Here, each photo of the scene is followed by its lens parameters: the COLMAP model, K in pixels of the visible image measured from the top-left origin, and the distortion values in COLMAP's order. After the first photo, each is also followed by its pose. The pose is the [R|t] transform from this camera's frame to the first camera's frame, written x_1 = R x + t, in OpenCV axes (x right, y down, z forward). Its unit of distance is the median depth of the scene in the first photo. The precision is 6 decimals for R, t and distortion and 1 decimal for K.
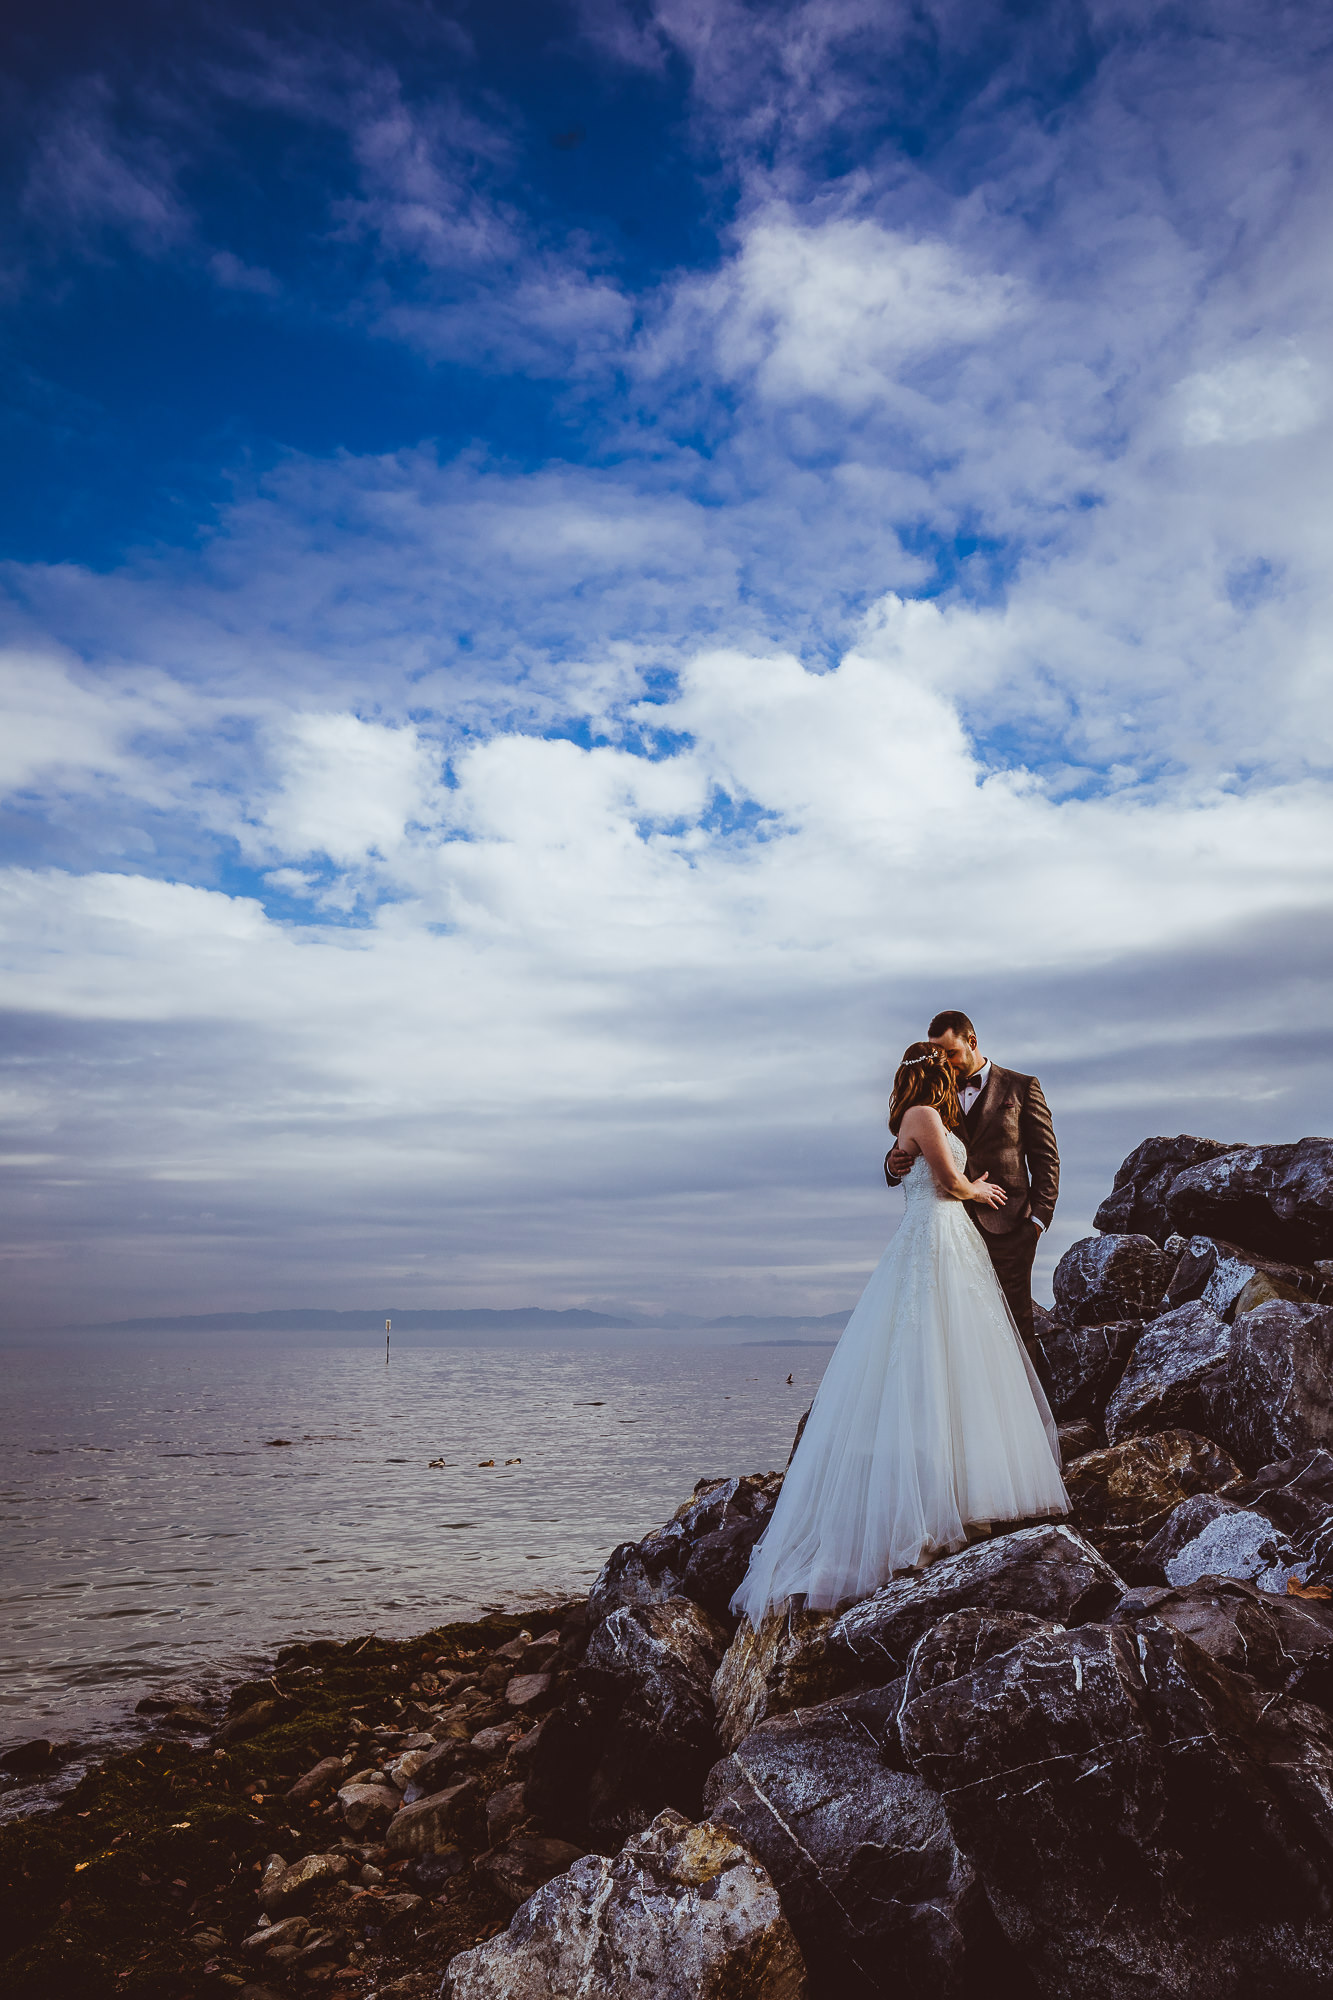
lens RADIAL K [[1466.8, 0, 727.3], [0, 1466.8, 1000.1], [0, 0, 1]] dist [-0.002281, -0.000476]
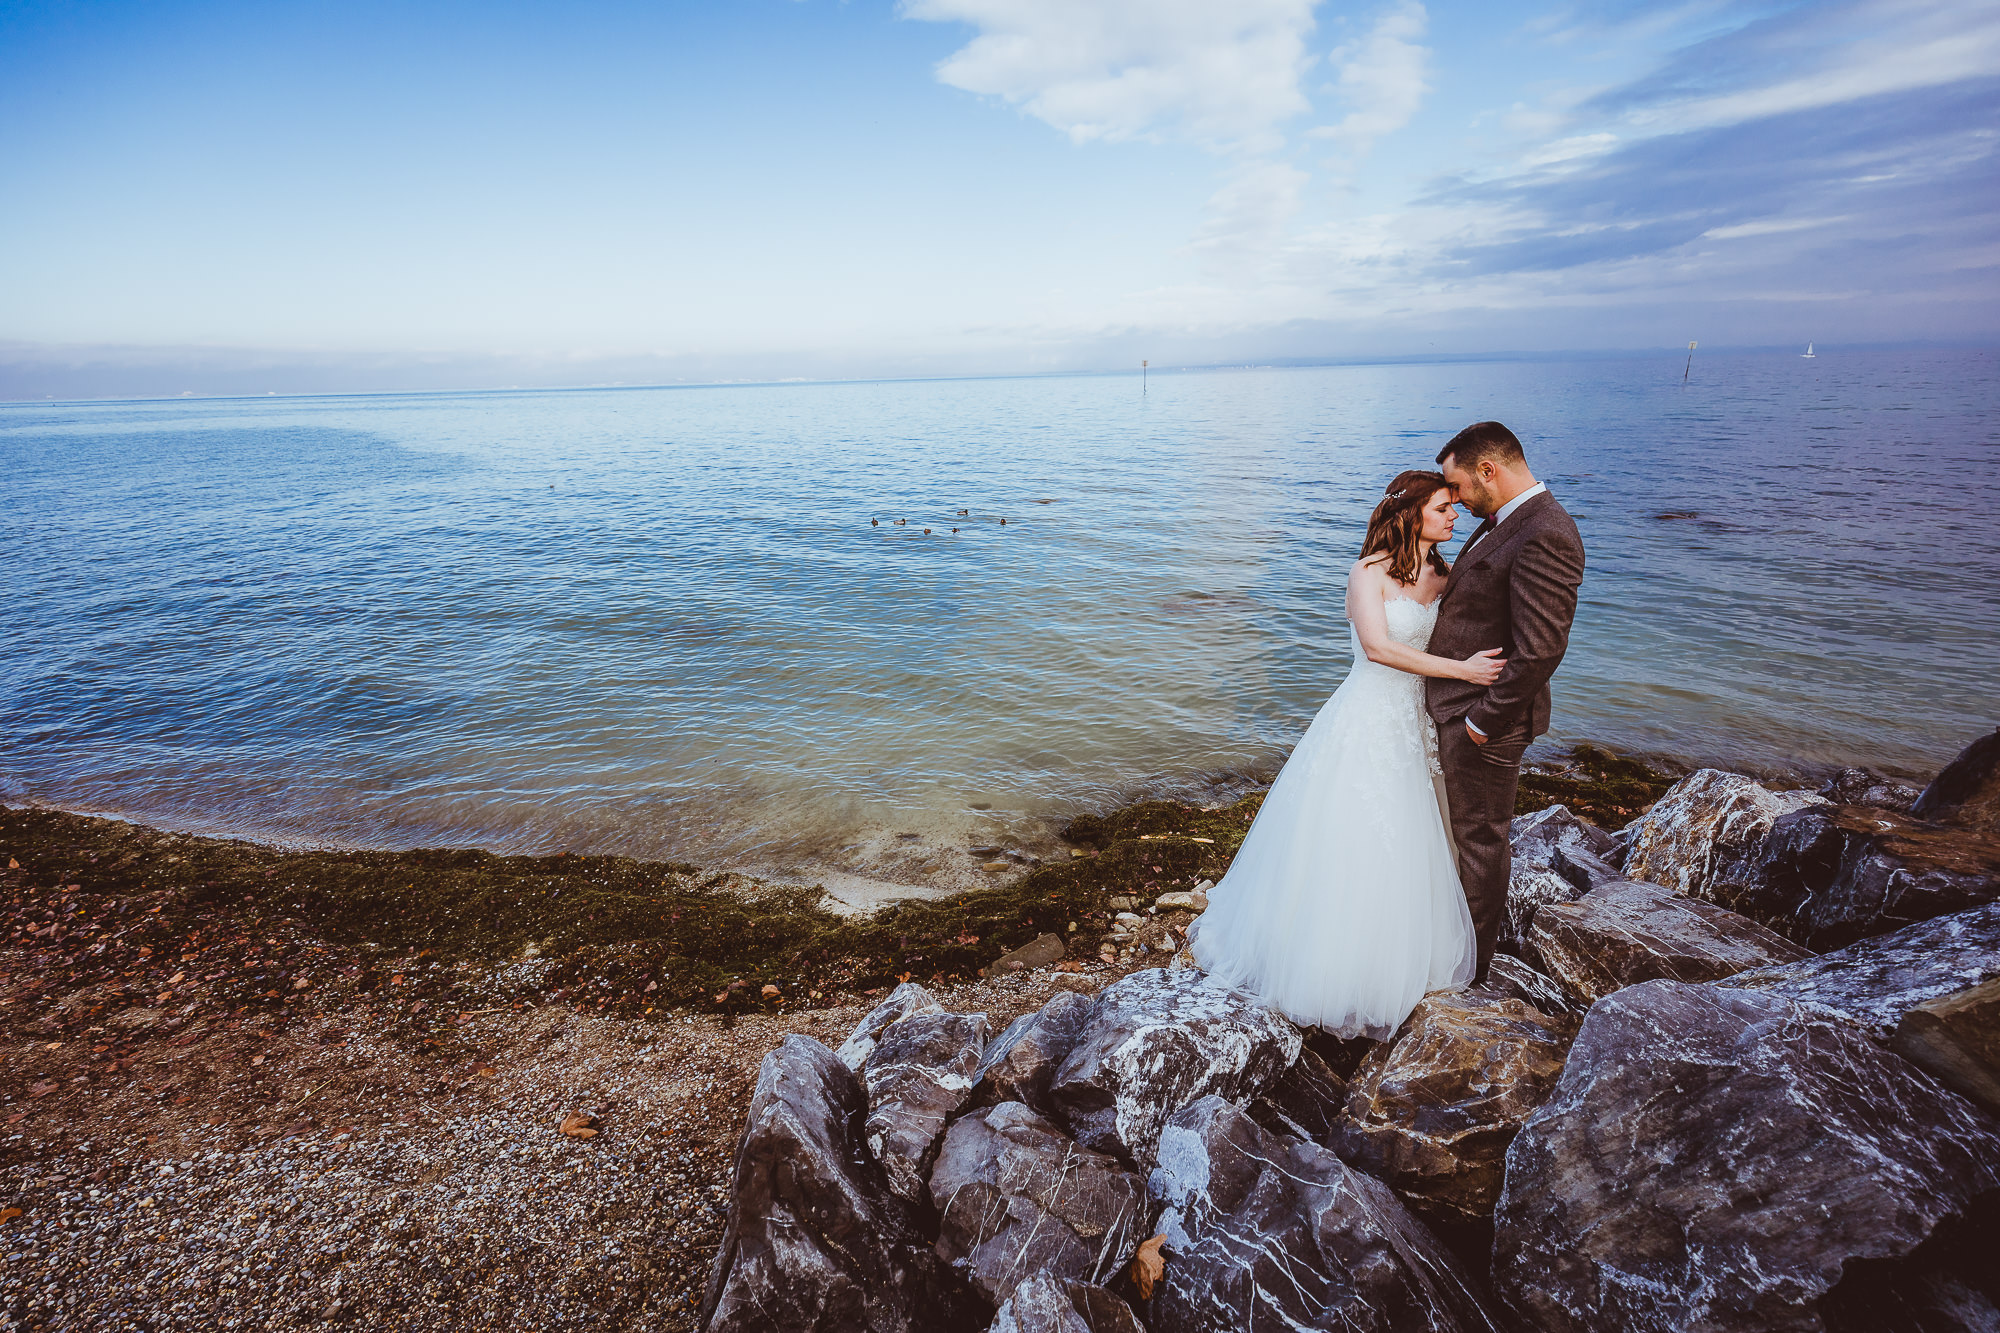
lens RADIAL K [[895.3, 0, 1000.0], [0, 895.3, 666.5], [0, 0, 1]] dist [0.000984, -0.000502]
pose [[0.256058, 0.297624, -0.919703, 0.870455], [0.243996, 0.900716, 0.359412, -0.168708], [0.935361, -0.316434, 0.158016, 1.056384]]
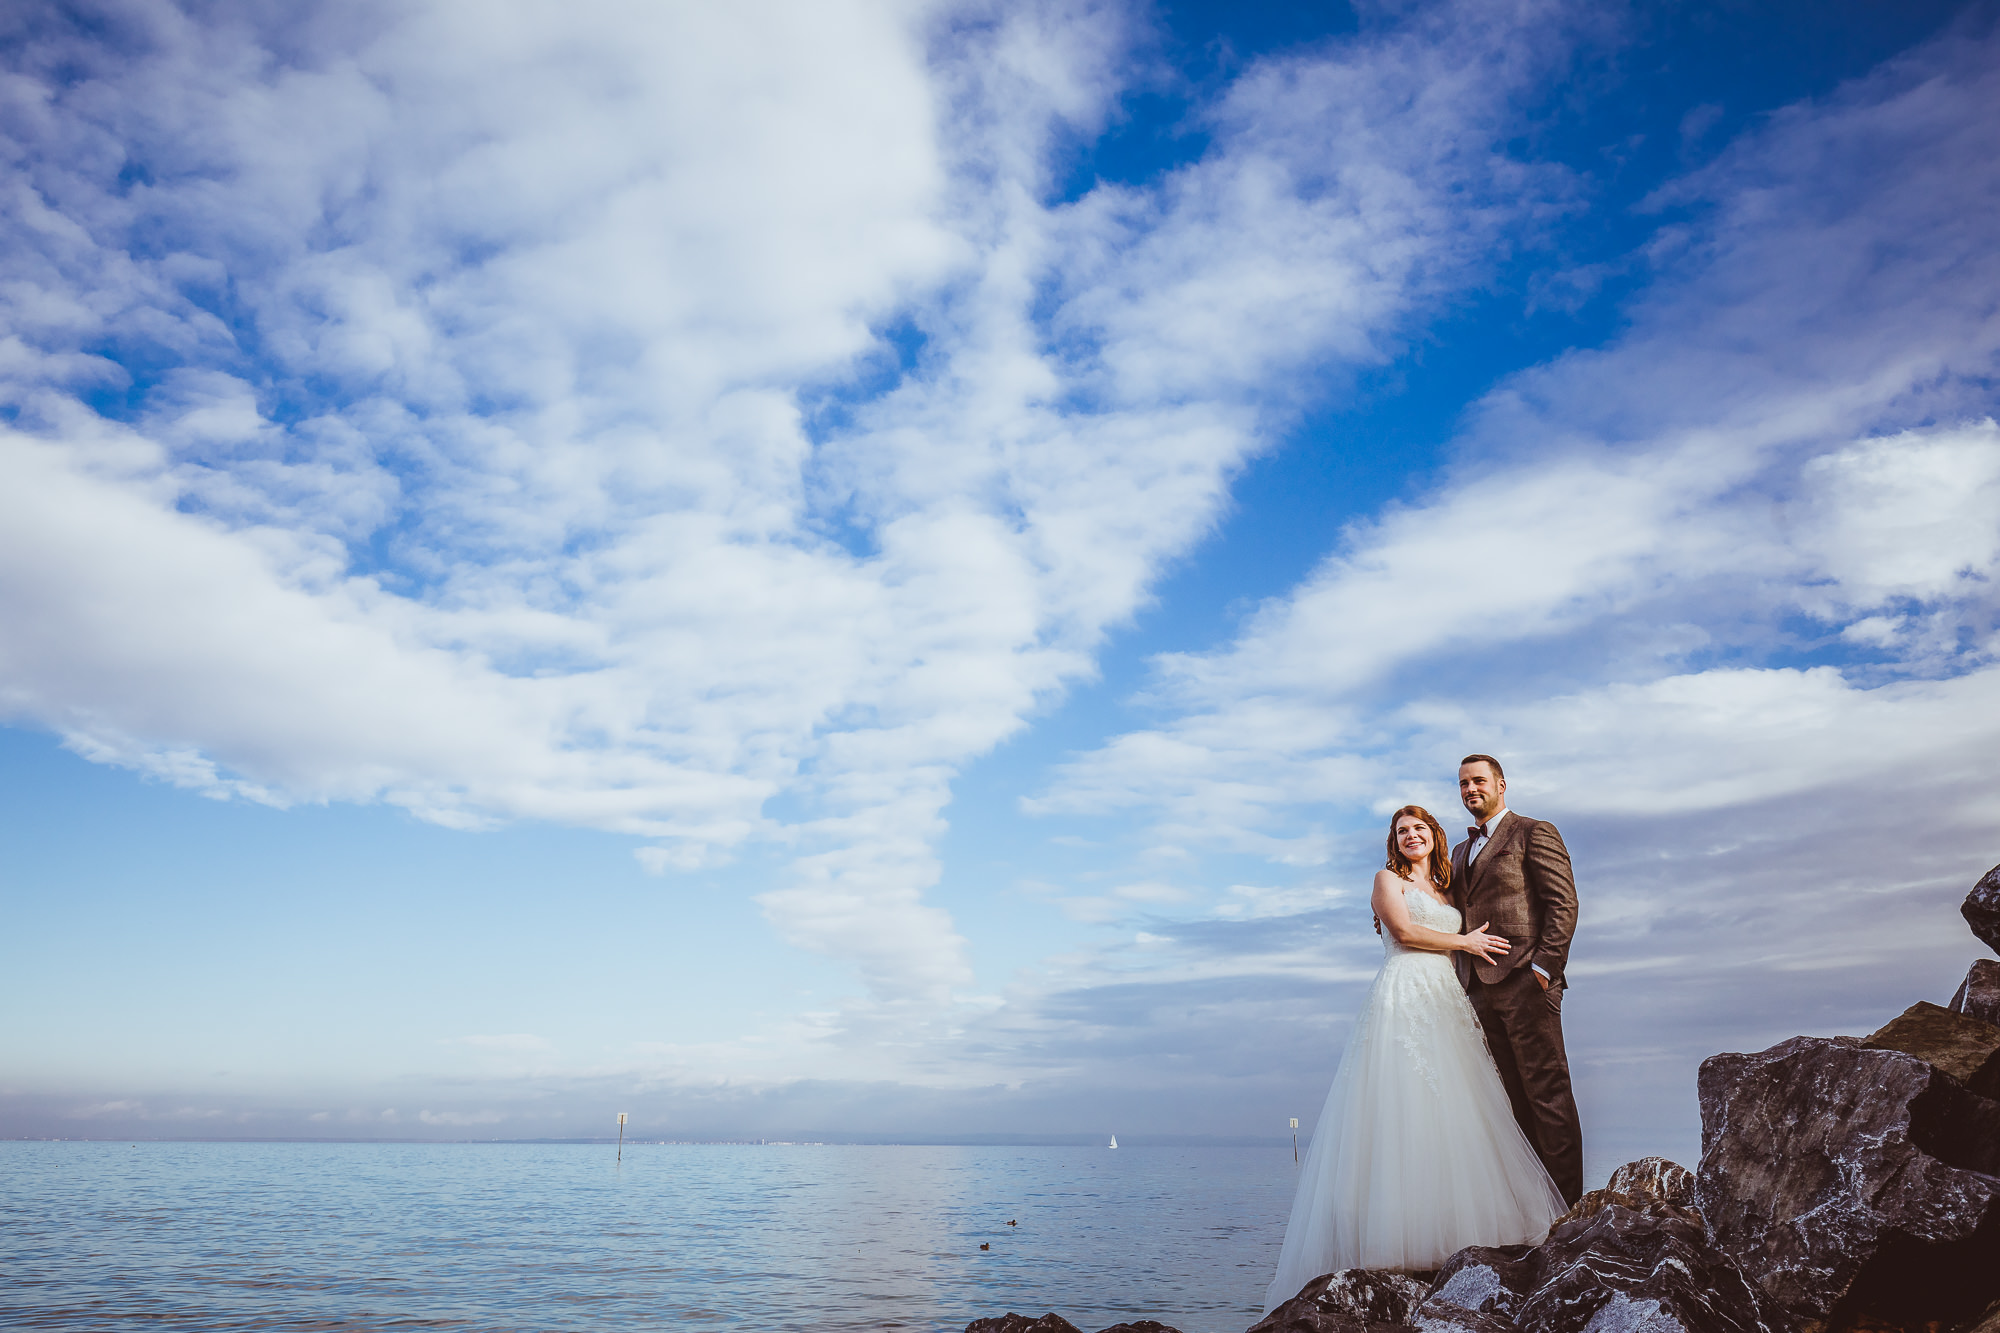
lens RADIAL K [[1334.3, 0, 995.7], [0, 1334.3, 671.0], [0, 0, 1]] dist [-0.005962, -0.001727]
pose [[0.632771, -0.252262, -0.732096, 1.044633], [0.169184, 0.967644, -0.187196, 0.101577], [0.755631, -0.005407, 0.654975, 0.238944]]
